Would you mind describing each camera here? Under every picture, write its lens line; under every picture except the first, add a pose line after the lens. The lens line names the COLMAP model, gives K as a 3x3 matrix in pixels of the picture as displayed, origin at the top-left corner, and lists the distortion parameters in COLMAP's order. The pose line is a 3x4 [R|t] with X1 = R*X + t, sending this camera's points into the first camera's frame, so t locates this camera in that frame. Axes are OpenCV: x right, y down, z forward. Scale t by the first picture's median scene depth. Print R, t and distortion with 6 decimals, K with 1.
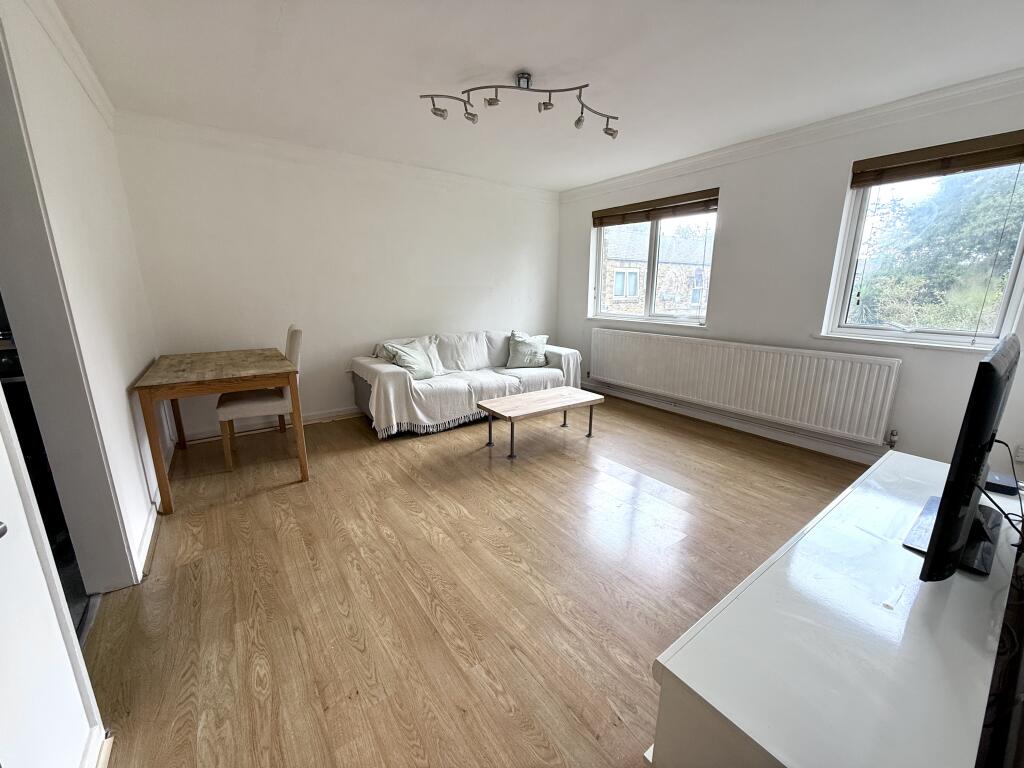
lens RADIAL K [[408.1, 0, 515.4], [0, 408.1, 383.1], [0, 0, 1]] dist [-0.002249, -0.000090]
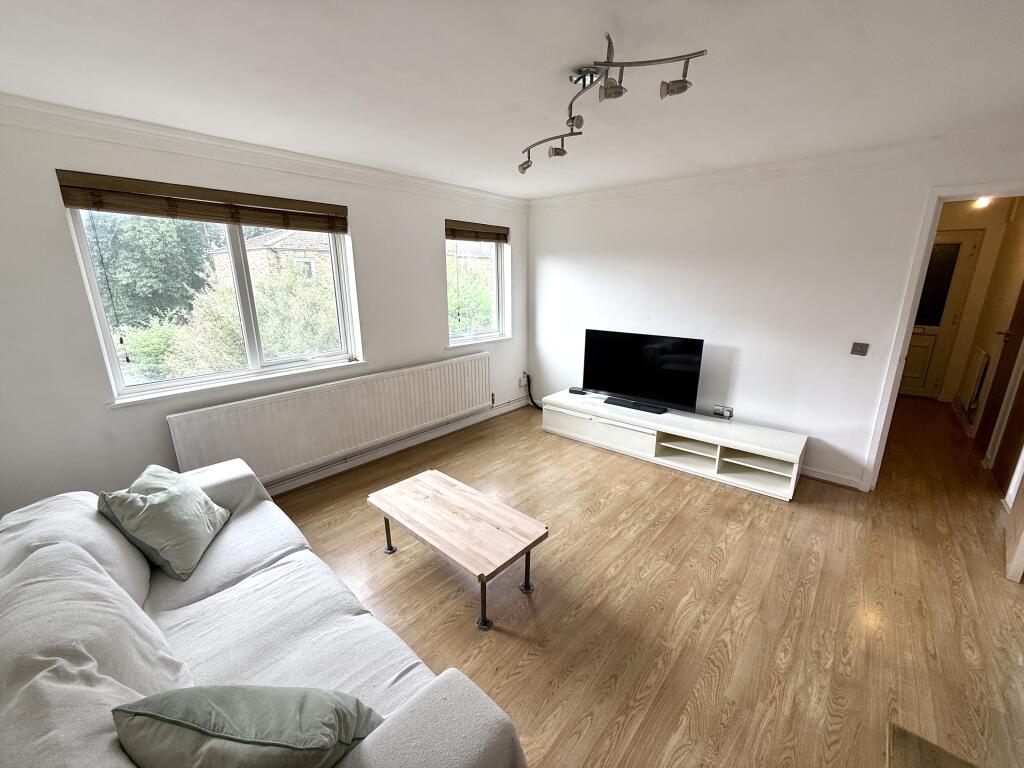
lens RADIAL K [[408.1, 0, 515.4], [0, 408.1, 383.1], [0, 0, 1]] dist [-0.002249, -0.000090]
pose [[-0.221721, -0.251921, 0.942006, -0.677914], [0.225345, 0.926663, 0.300857, -0.422186], [-0.948715, 0.278983, -0.148692, 1.209048]]
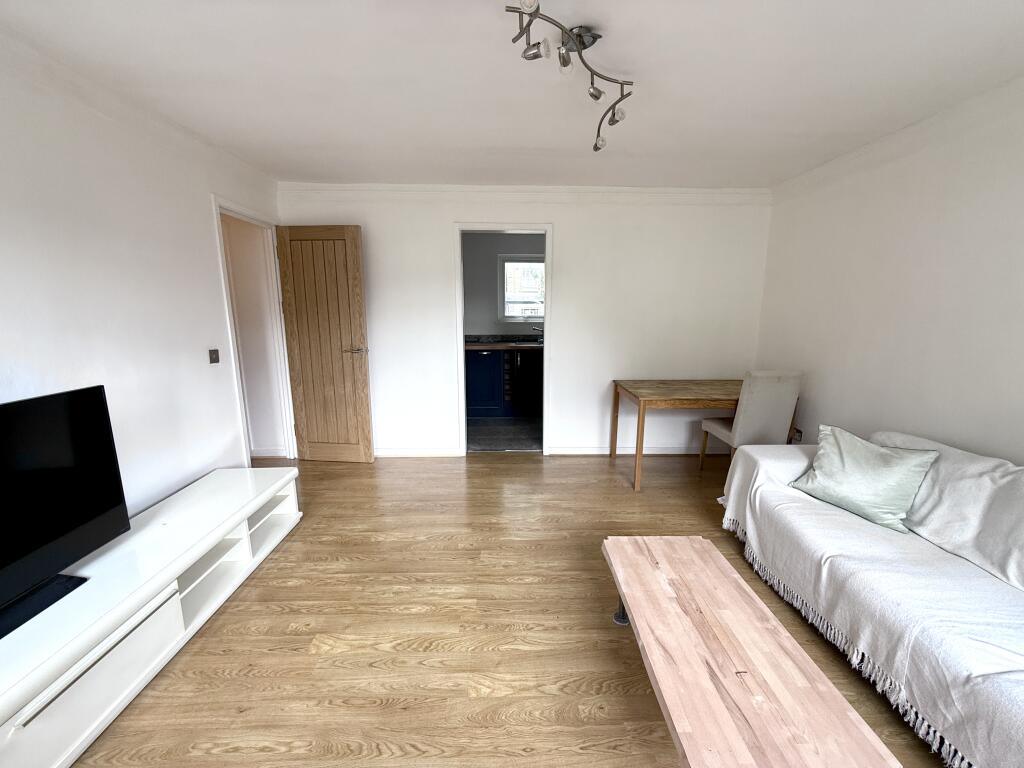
lens RADIAL K [[408.1, 0, 515.4], [0, 408.1, 383.1], [0, 0, 1]] dist [-0.002249, -0.000090]
pose [[-0.567686, 0.142975, -0.810735, 0.612775], [-0.192786, 0.934332, 0.299763, -0.345239], [0.800354, 0.326470, -0.502843, 1.253900]]
